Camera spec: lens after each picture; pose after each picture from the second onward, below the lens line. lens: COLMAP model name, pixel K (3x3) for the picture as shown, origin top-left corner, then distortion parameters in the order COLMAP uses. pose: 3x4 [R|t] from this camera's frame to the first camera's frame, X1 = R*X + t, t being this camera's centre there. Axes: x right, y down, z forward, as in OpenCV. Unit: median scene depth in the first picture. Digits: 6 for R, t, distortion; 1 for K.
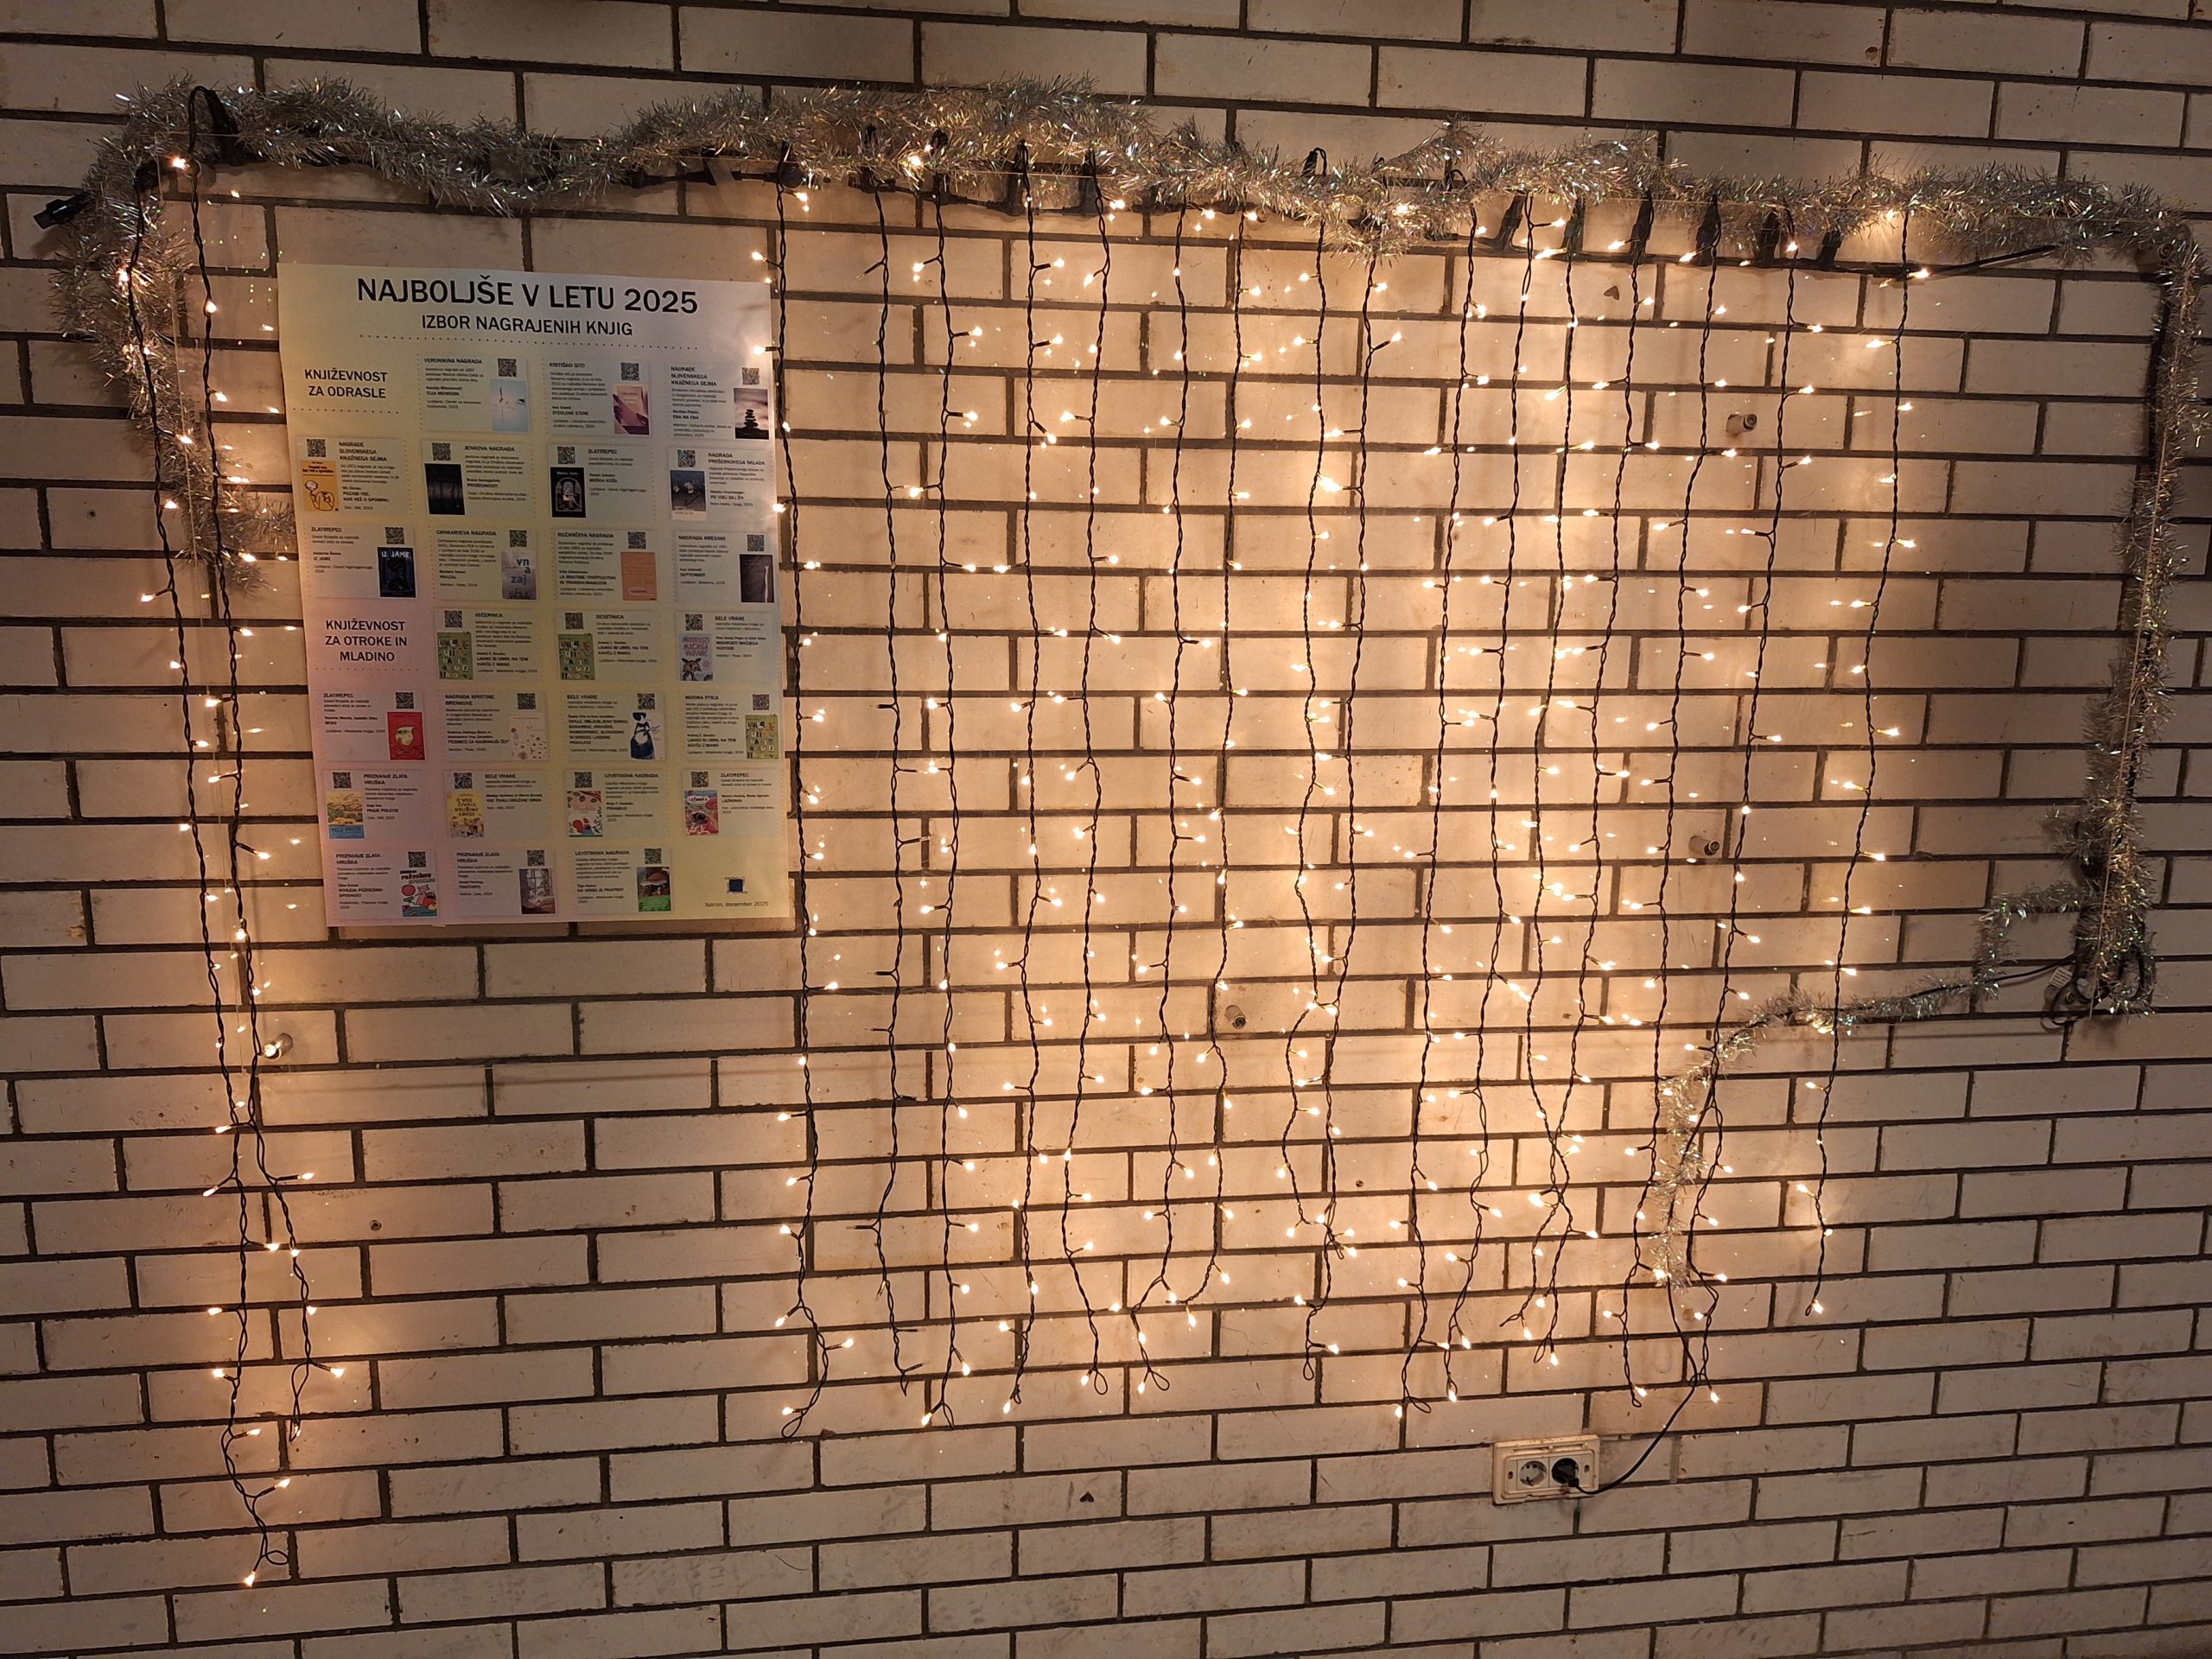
lens RADIAL K [[1593.7, 0, 1117.0], [0, 1593.7, 850.4], [0, 0, 1]] dist [0.061281, -0.076278]
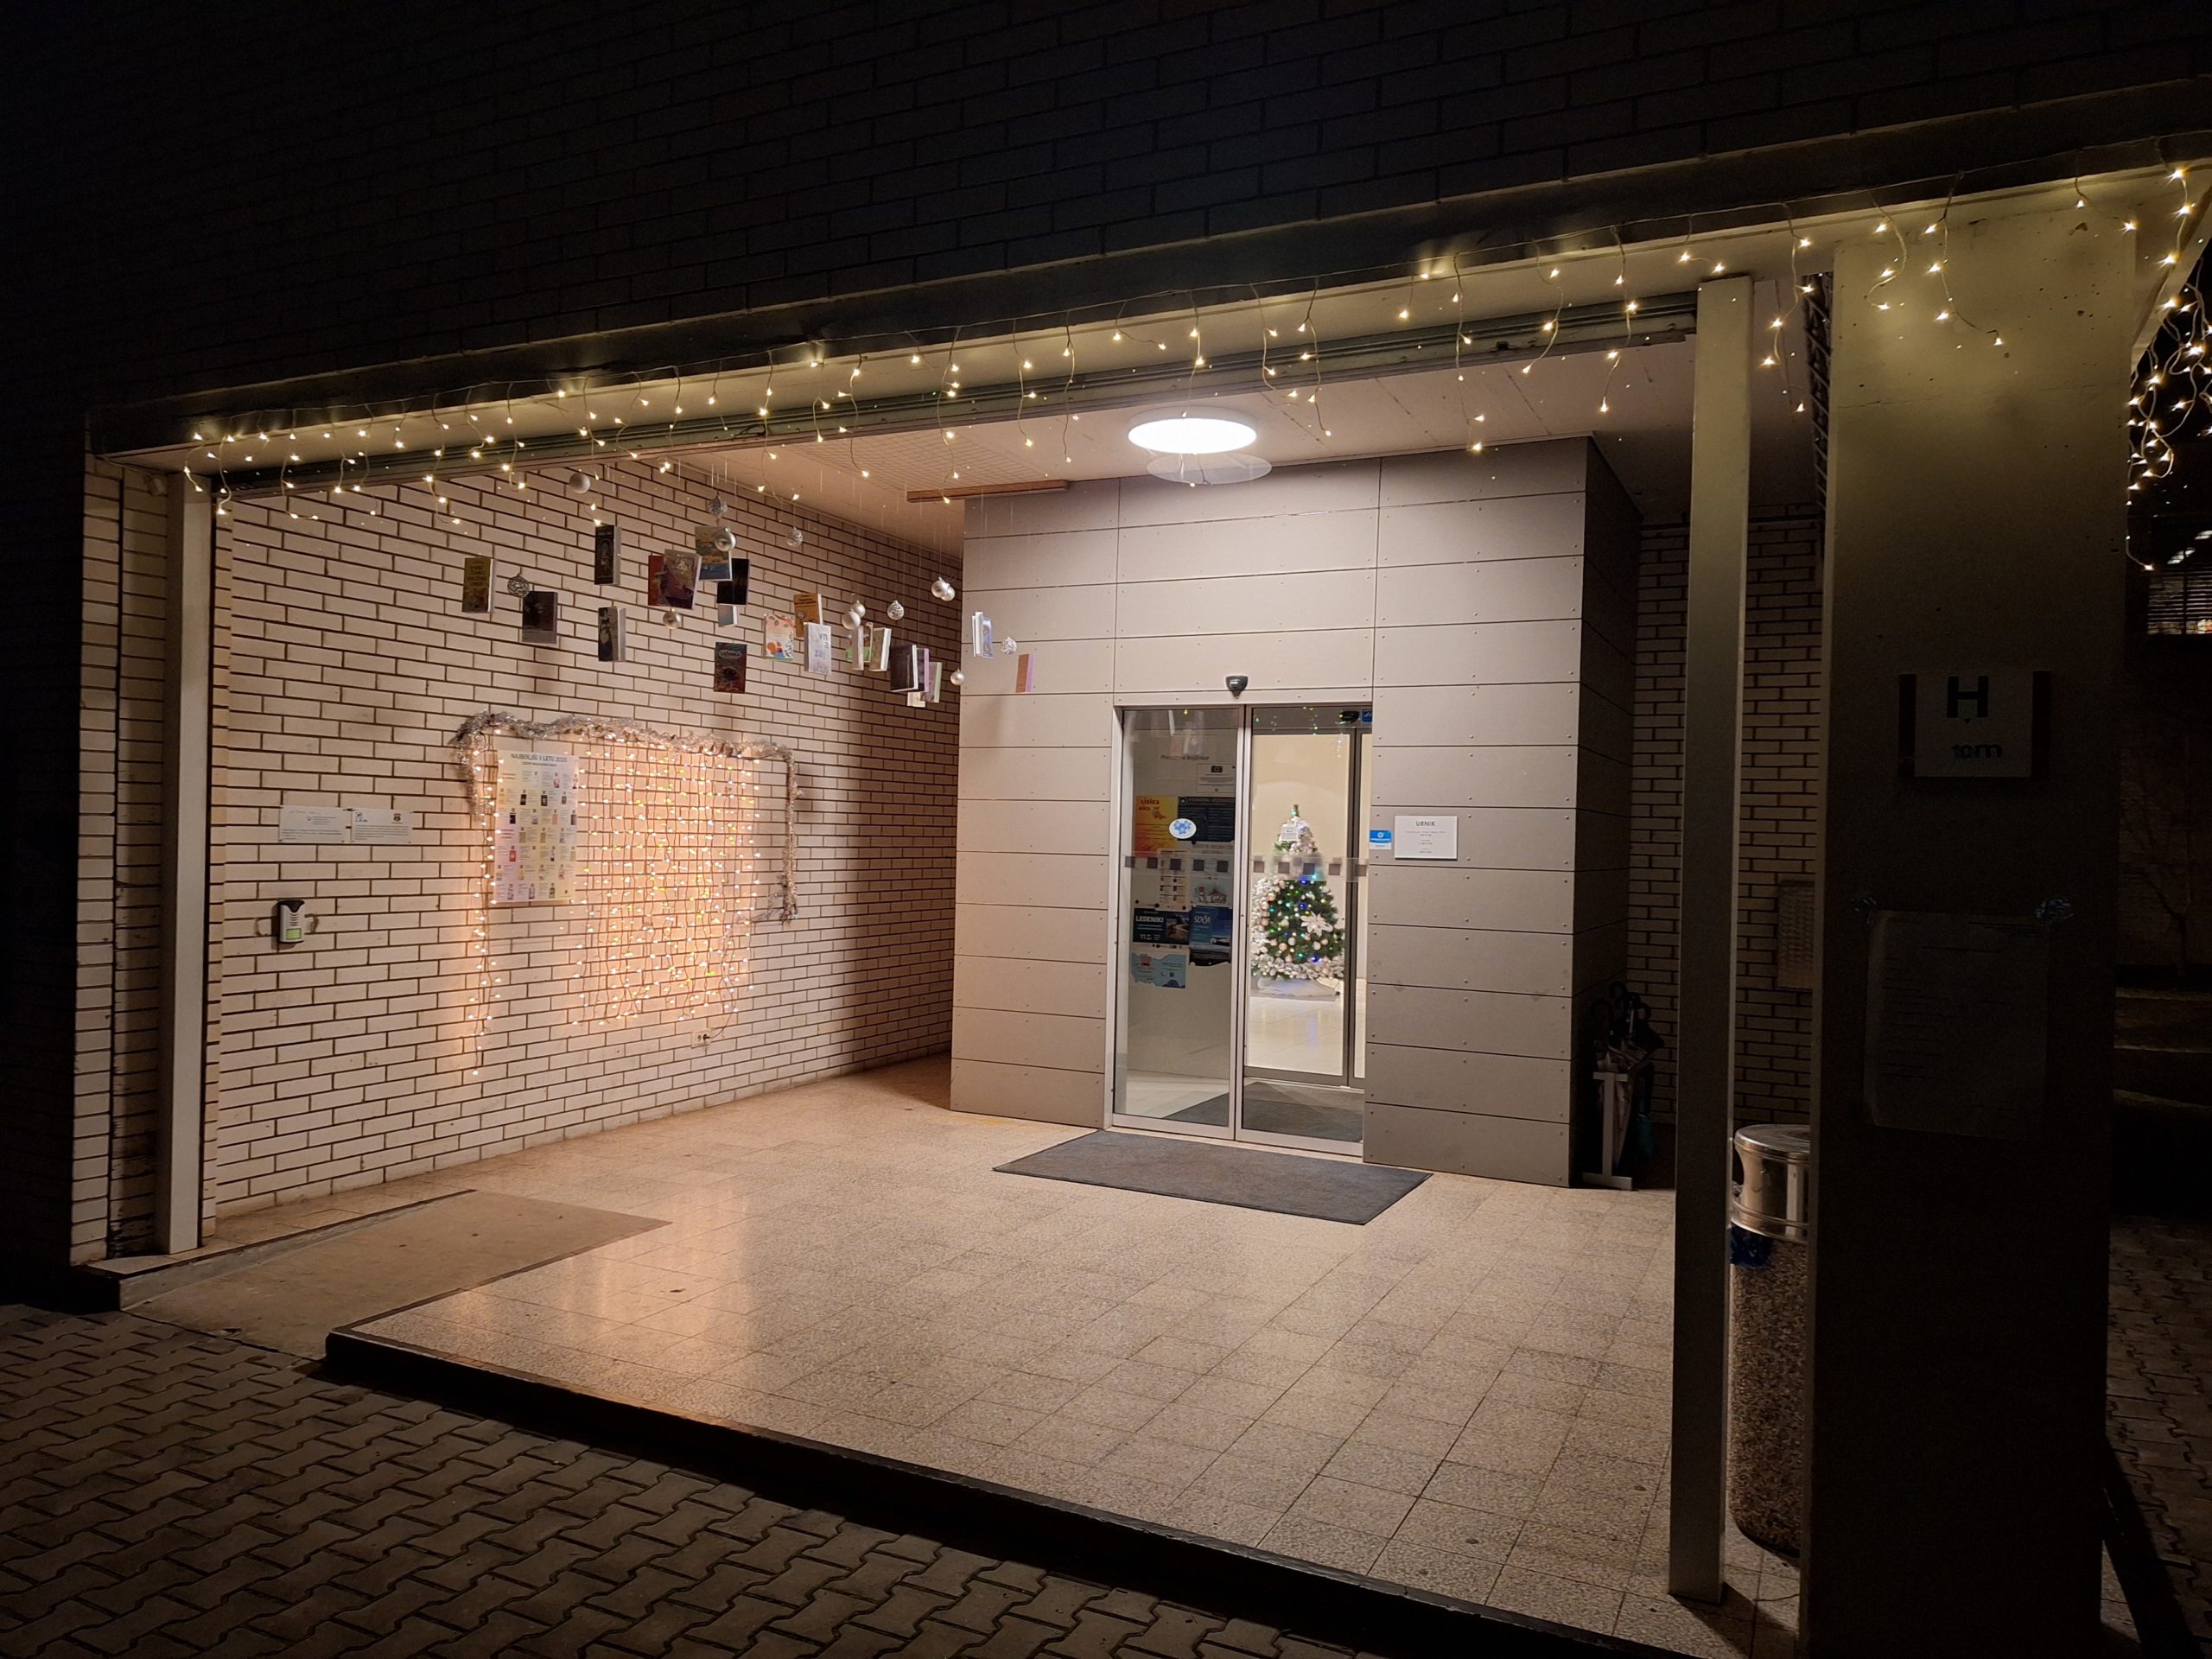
lens RADIAL K [[1593.7, 0, 1117.0], [0, 1593.7, 850.4], [0, 0, 1]] dist [0.061281, -0.076278]
pose [[0.548659, -0.007269, 0.836015, -3.066060], [0.135305, 0.987552, -0.080211, 0.463413], [-0.825025, 0.157125, 0.542813, -2.583908]]
